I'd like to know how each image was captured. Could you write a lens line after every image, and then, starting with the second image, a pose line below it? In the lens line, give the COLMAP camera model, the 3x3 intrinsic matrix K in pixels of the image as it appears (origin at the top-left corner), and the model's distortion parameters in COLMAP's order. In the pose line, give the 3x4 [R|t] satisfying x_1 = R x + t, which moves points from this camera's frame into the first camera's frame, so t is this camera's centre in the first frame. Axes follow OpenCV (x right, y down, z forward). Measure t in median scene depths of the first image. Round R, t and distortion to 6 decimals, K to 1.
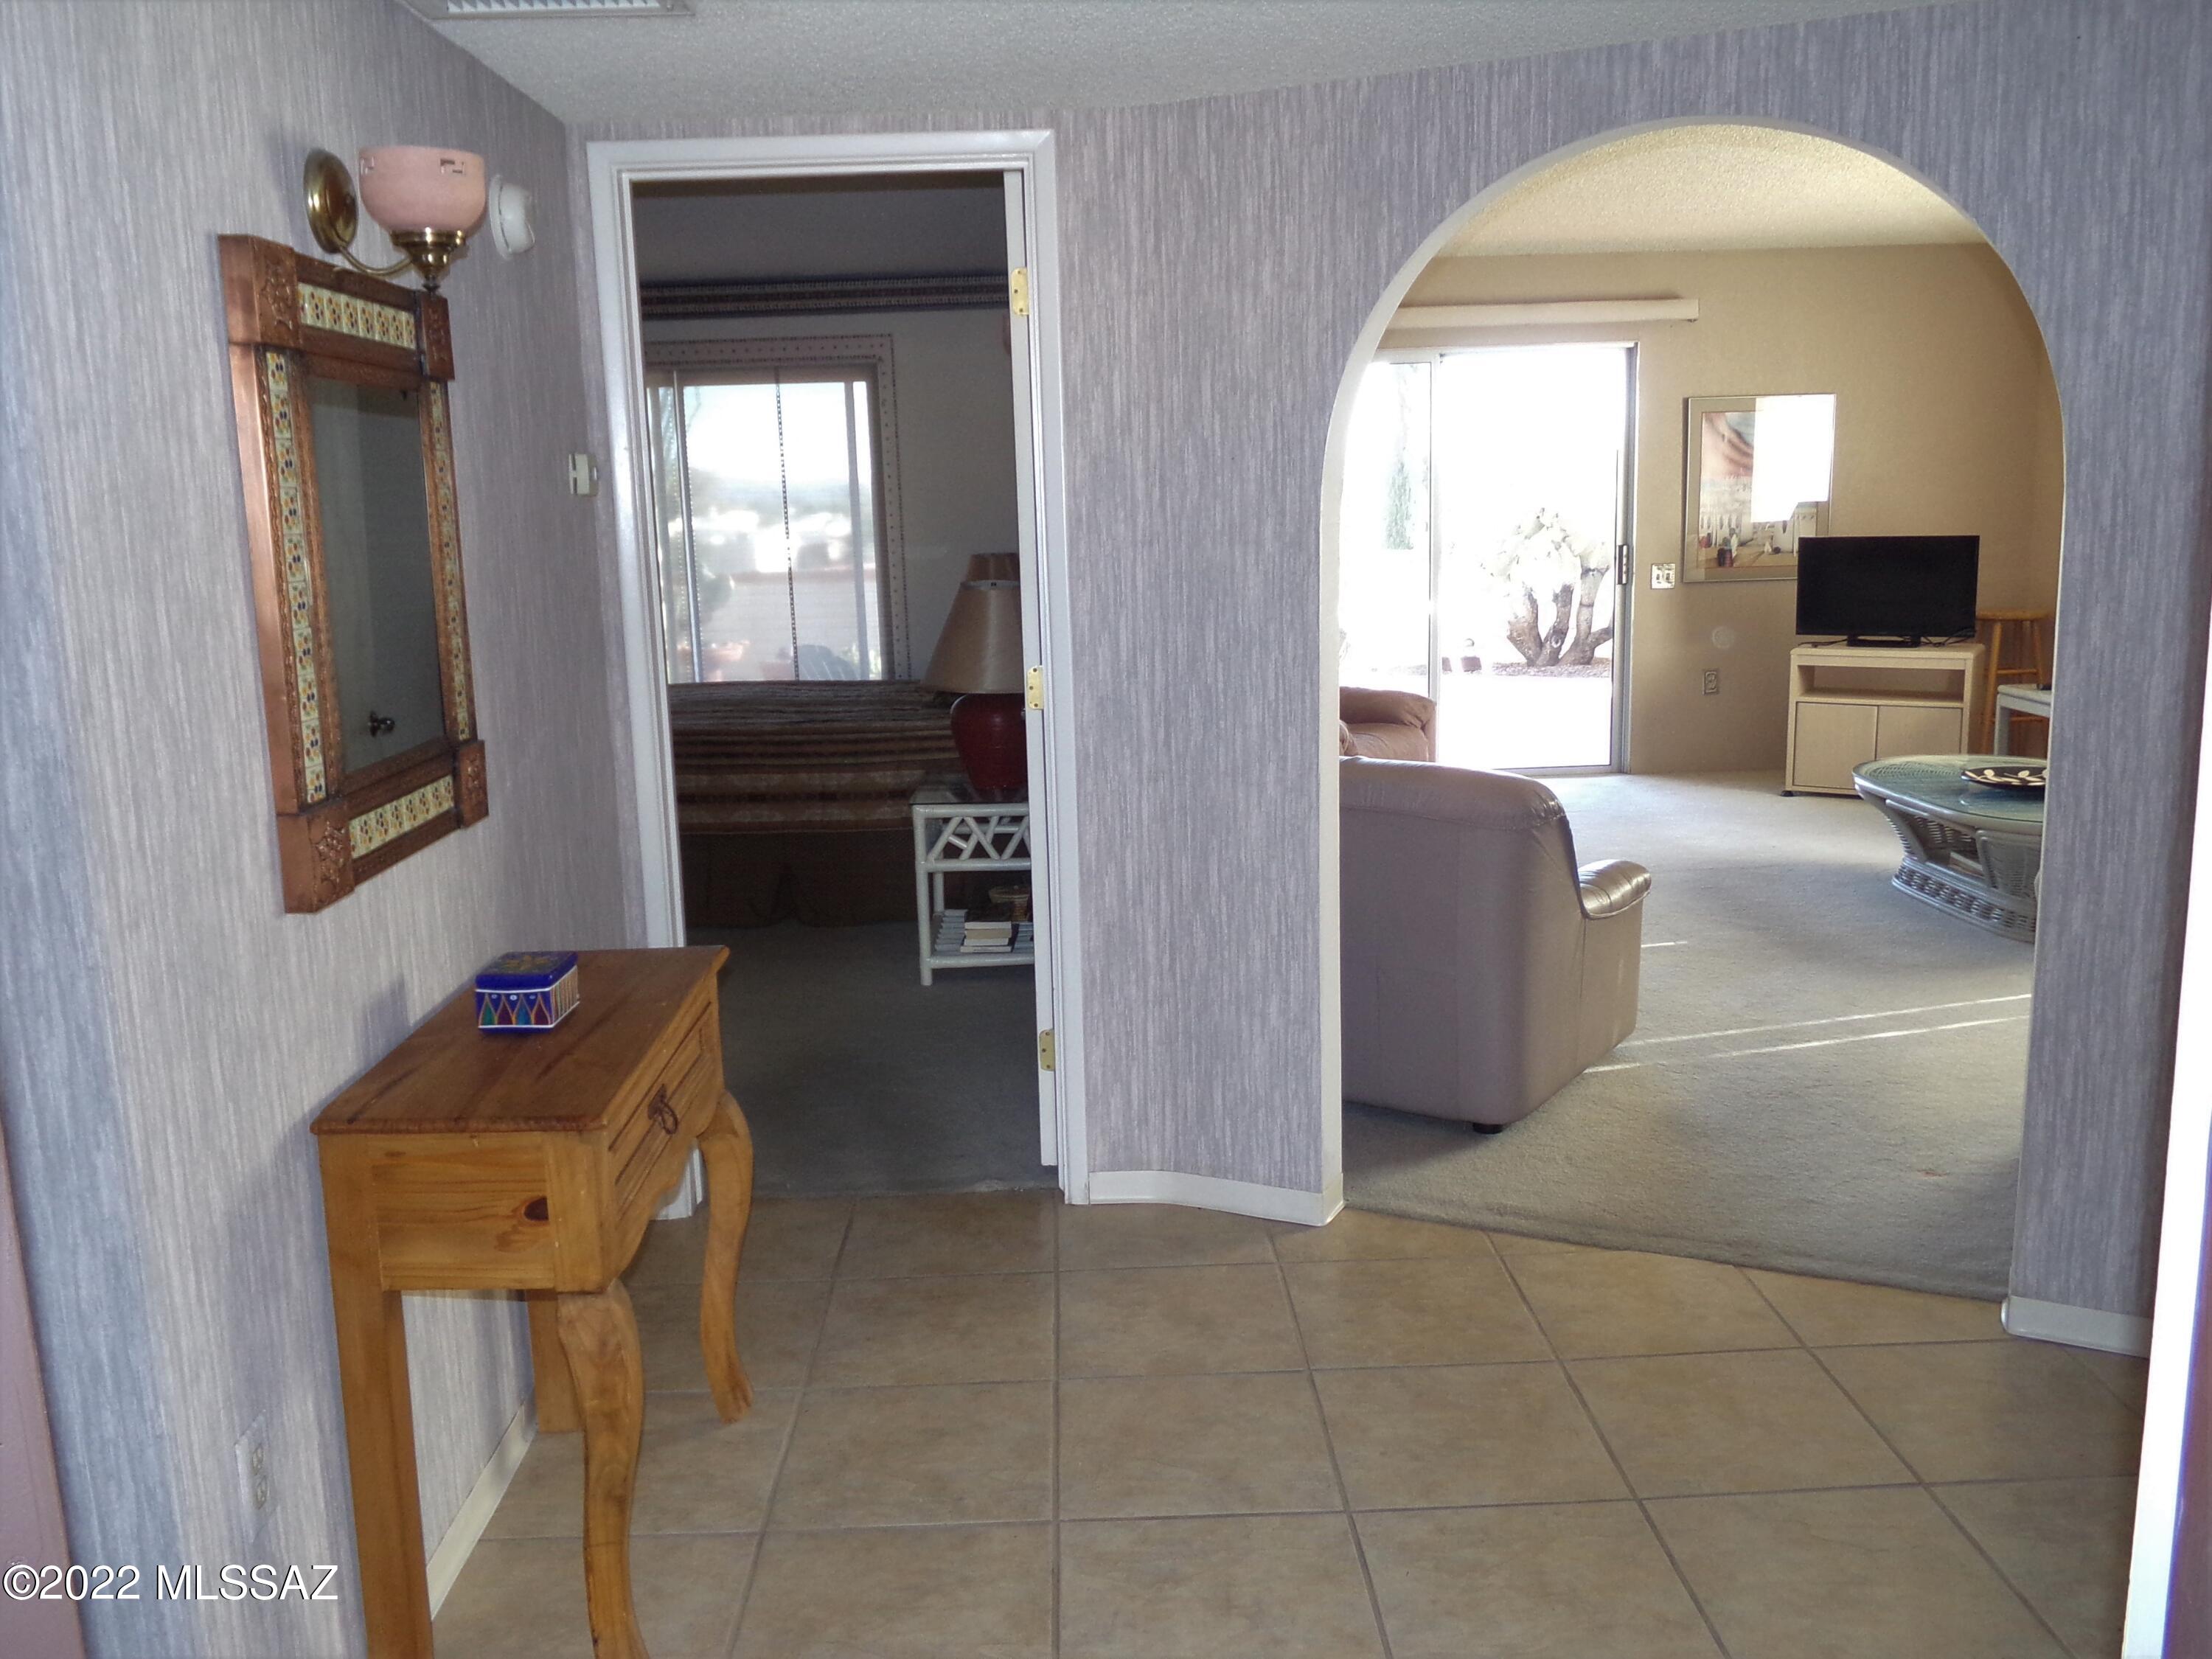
lens RADIAL K [[1794.9, 0, 1106.0], [0, 1794.9, 829.5], [0, 0, 1]] dist [-0.045935, -0.000442]
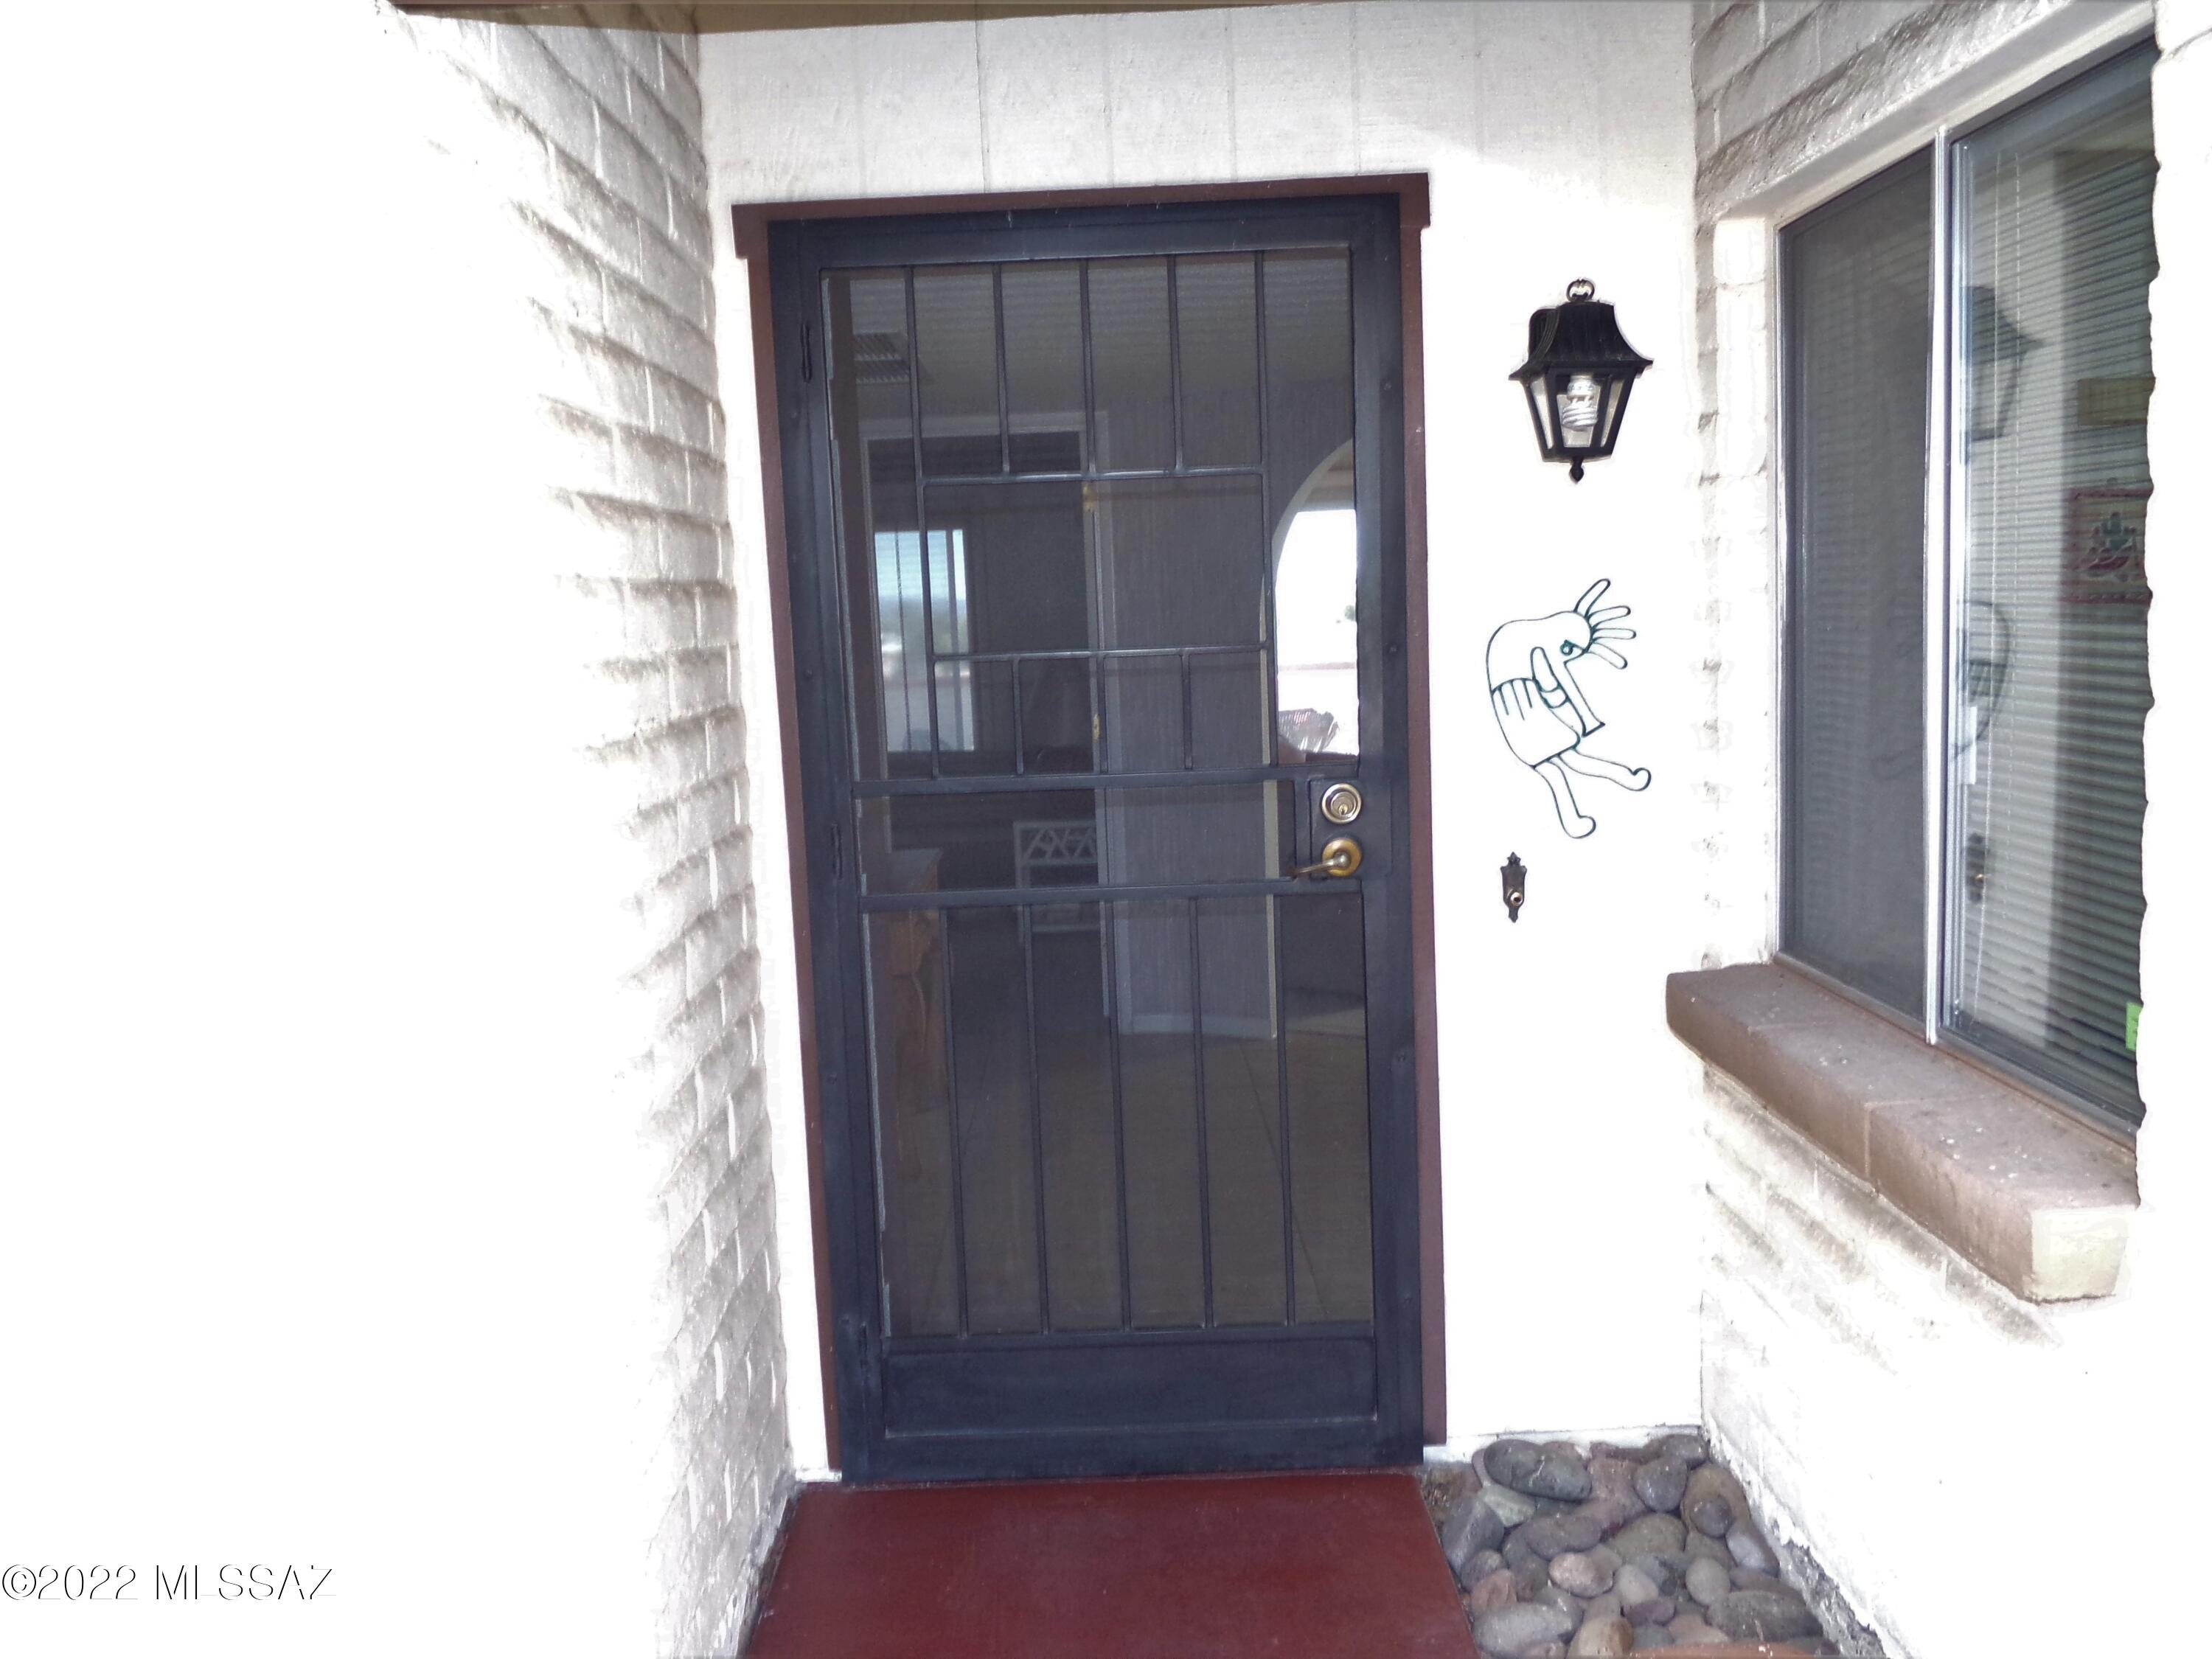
lens RADIAL K [[1794.9, 0, 1106.0], [0, 1794.9, 829.5], [0, 0, 1]] dist [-0.045935, -0.000442]
pose [[0.999690, -0.009929, -0.022818, 0.003382], [0.008434, 0.997868, -0.064722, 0.085943], [0.023412, 0.064510, 0.997642, -0.462045]]
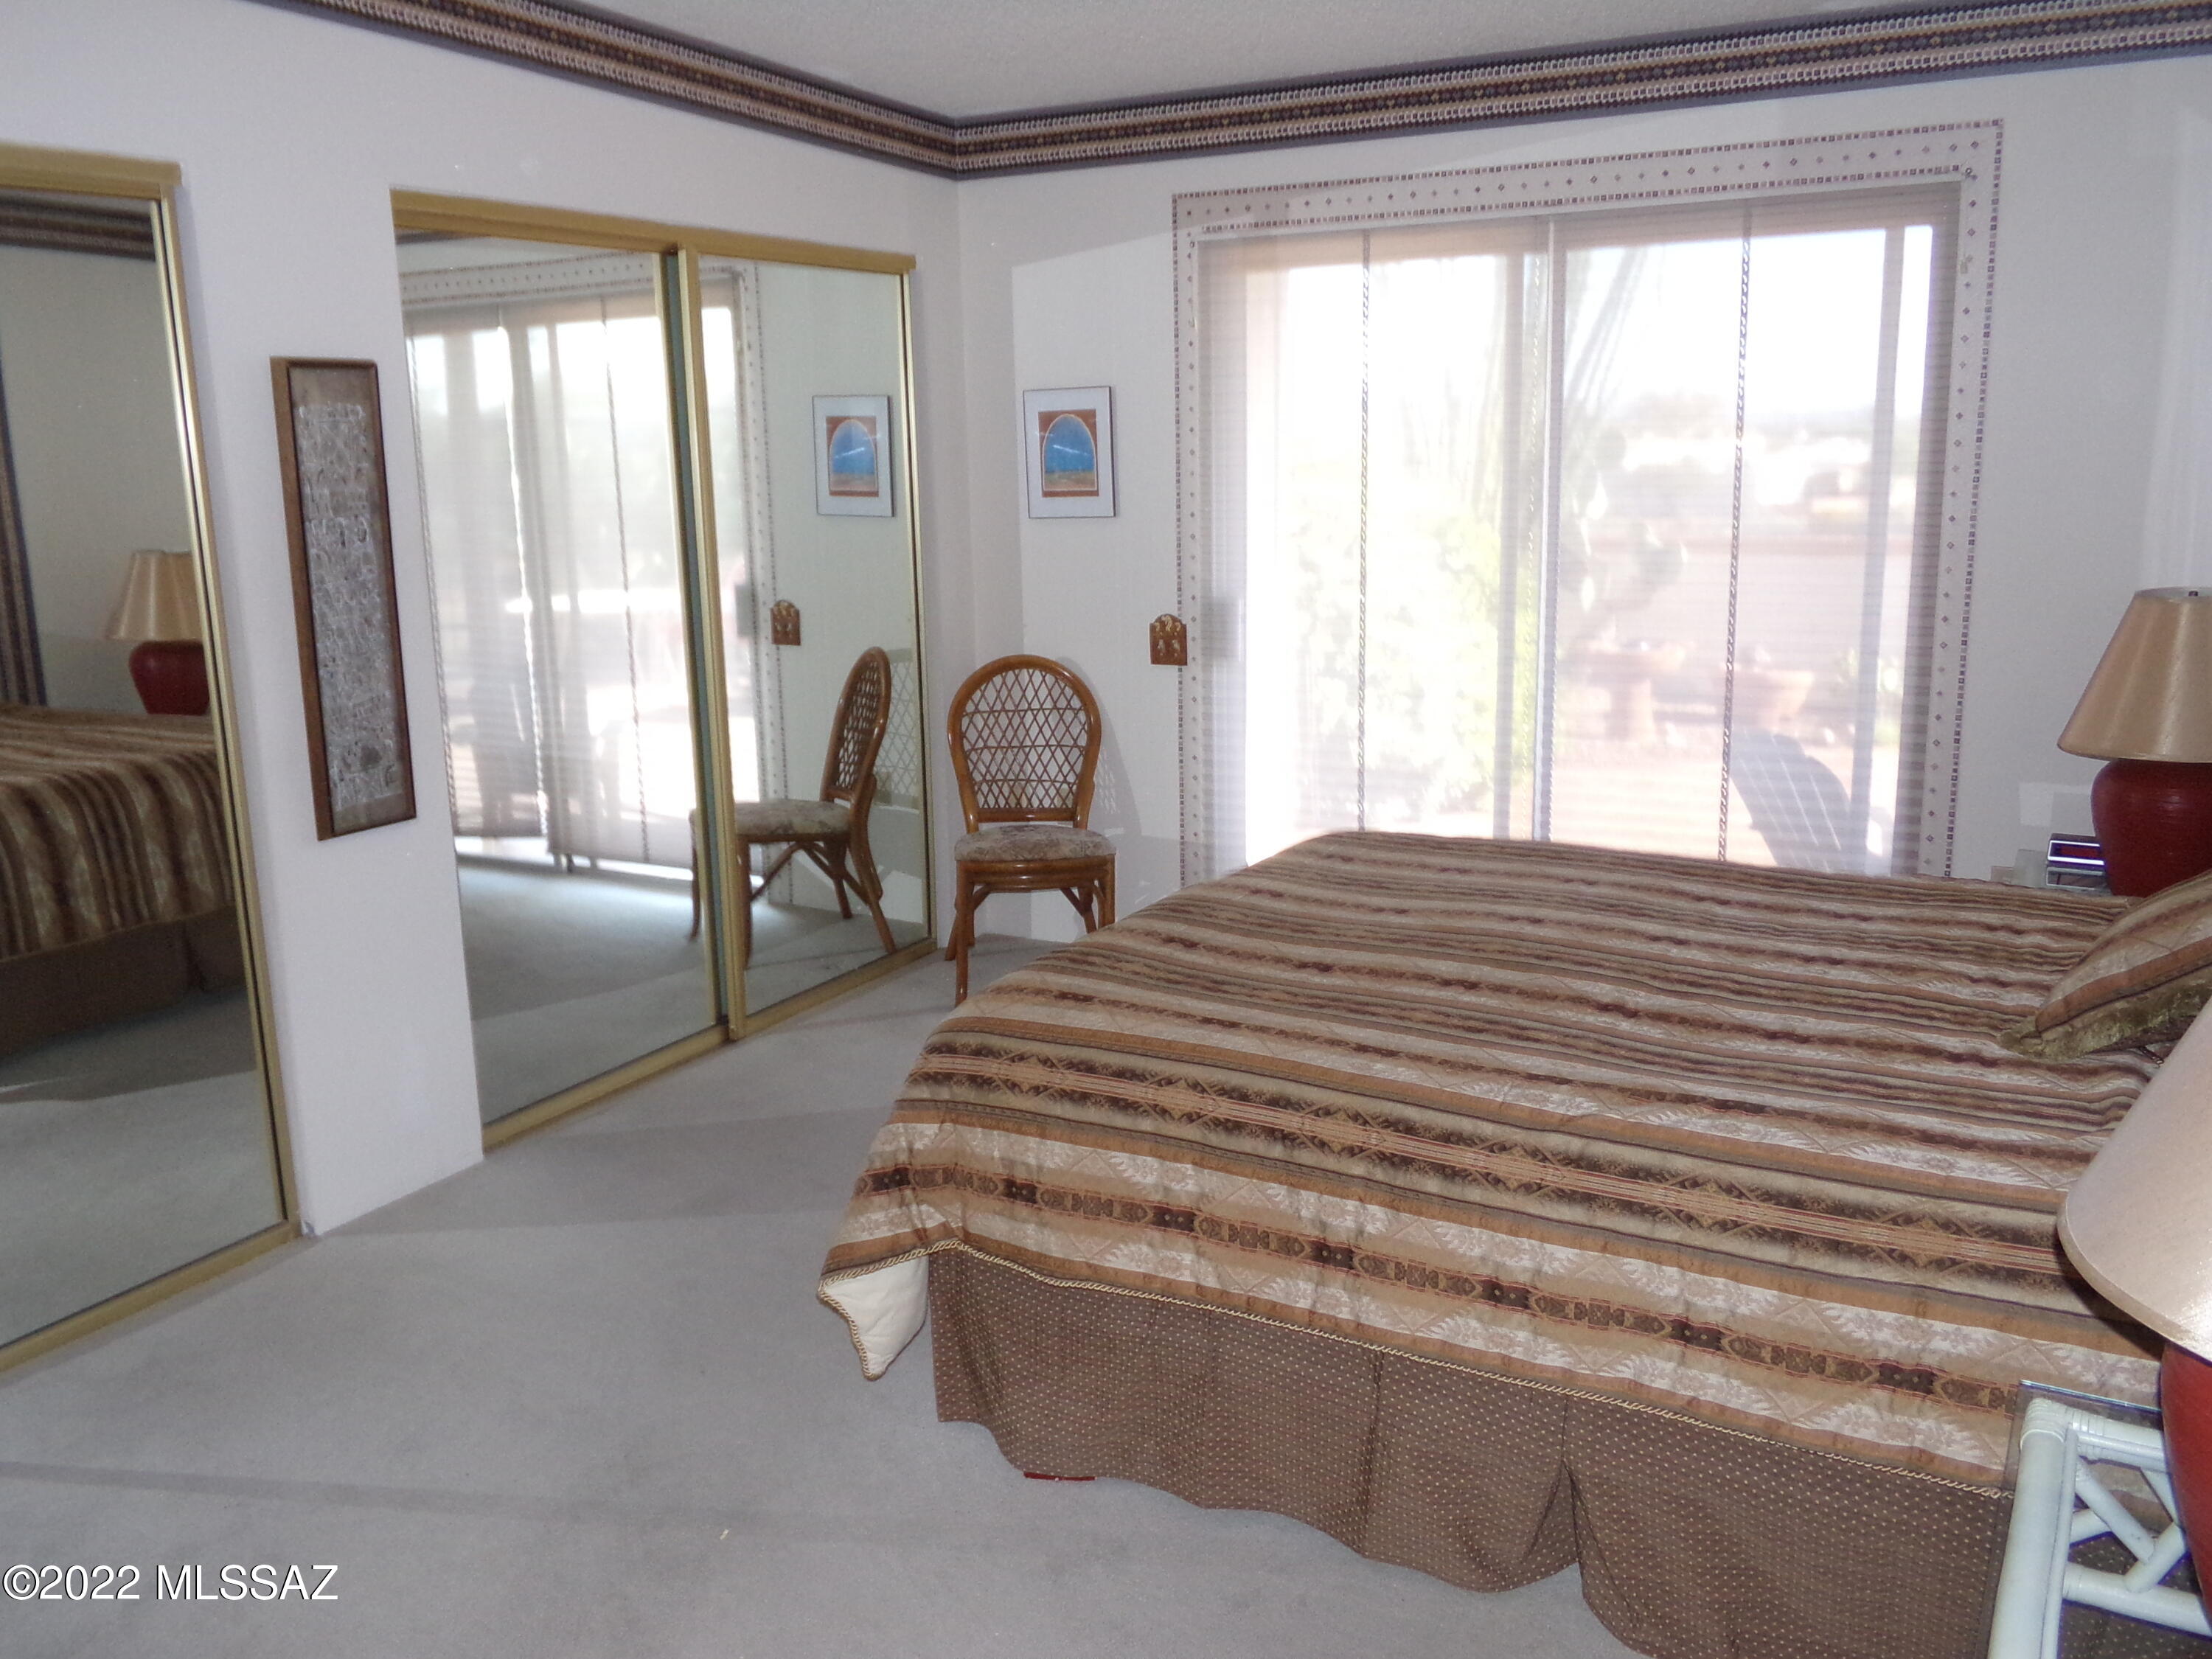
lens RADIAL K [[1794.9, 0, 1106.0], [0, 1794.9, 829.5], [0, 0, 1]] dist [-0.045935, -0.000442]
pose [[0.859023, 0.121377, -0.497340, -0.092061], [-0.099812, 0.992553, 0.069835, -0.132836], [0.502112, -0.010349, 0.864741, 0.635703]]
